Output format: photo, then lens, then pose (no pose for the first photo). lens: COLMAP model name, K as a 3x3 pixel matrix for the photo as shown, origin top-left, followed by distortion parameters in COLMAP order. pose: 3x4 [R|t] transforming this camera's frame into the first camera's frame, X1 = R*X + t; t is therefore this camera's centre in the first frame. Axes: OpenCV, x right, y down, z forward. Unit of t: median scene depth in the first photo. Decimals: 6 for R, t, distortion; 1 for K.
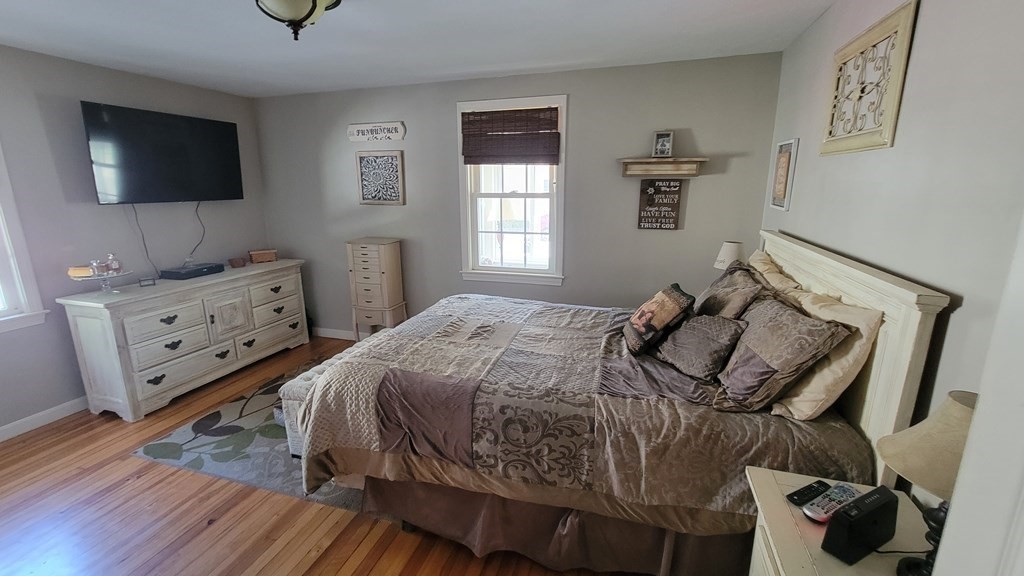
lens RADIAL K [[431.7, 0, 514.2], [0, 431.7, 285.2], [0, 0, 1]] dist [0.001432, -0.001388]
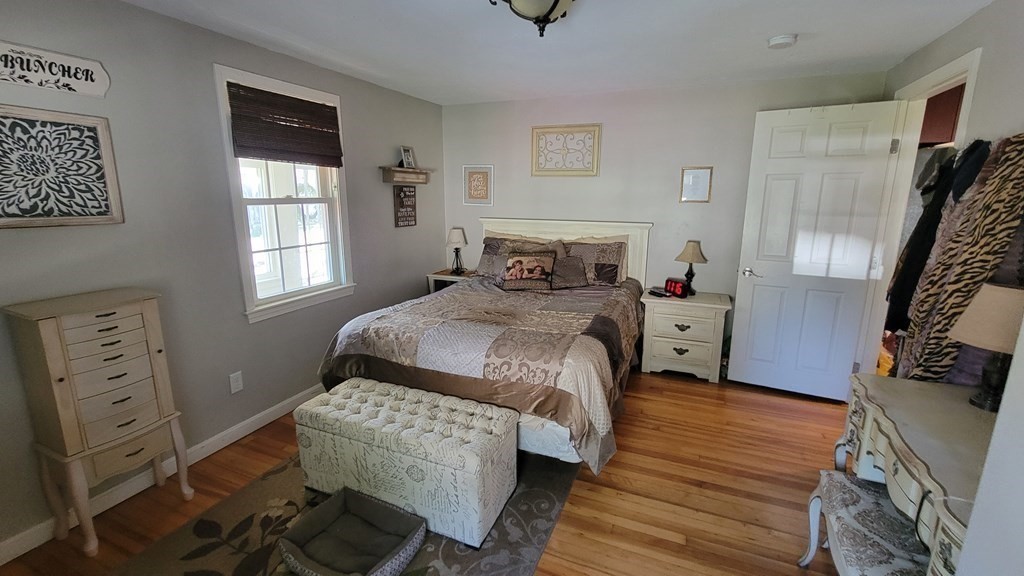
lens RADIAL K [[431.7, 0, 520.2], [0, 431.7, 283.6], [0, 0, 1]] dist [0.001432, -0.001388]
pose [[0.094657, -0.200636, 0.975082, -0.786066], [0.218842, 0.959714, 0.176229, -0.108420], [-0.971158, 0.196708, 0.134752, 0.506617]]
